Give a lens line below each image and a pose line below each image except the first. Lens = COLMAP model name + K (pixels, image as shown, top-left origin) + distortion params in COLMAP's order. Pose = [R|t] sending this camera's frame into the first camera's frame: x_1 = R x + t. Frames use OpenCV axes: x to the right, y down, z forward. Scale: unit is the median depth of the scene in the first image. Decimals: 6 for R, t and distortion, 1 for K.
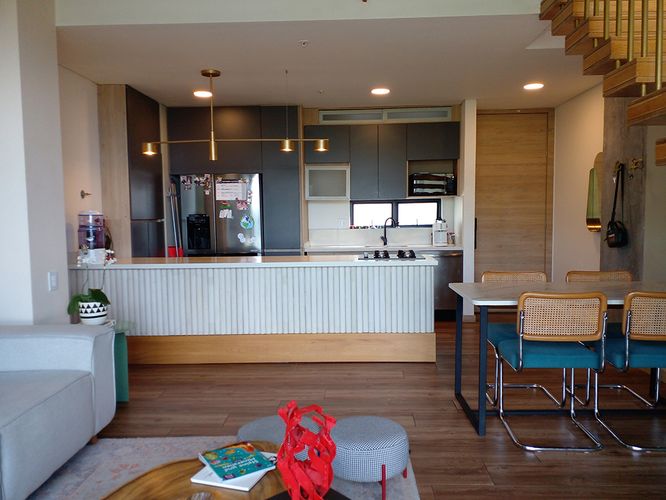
lens RADIAL K [[532.1, 0, 350.3], [0, 532.1, 249.6], [0, 0, 1]] dist [0.140439, -0.280039]
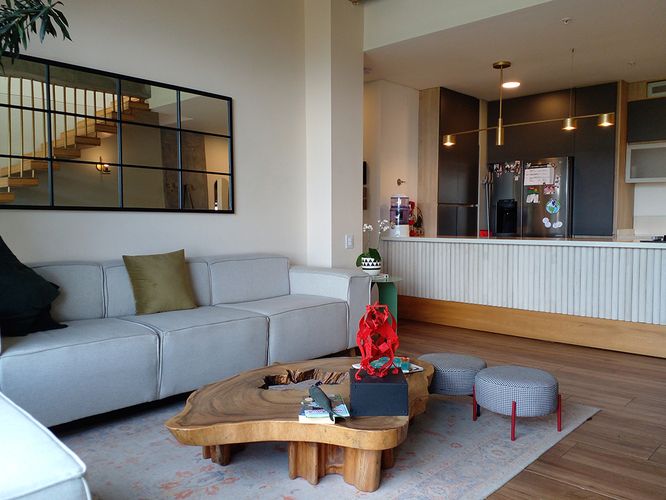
lens RADIAL K [[551.3, 0, 320.9], [0, 551.3, 252.1], [0, 0, 1]] dist [0.055060, -0.148302]
pose [[0.727365, 0.049879, -0.684435, 0.258173], [-0.050234, 0.998549, 0.019386, 0.044454], [0.684409, 0.020281, 0.728816, -0.048360]]
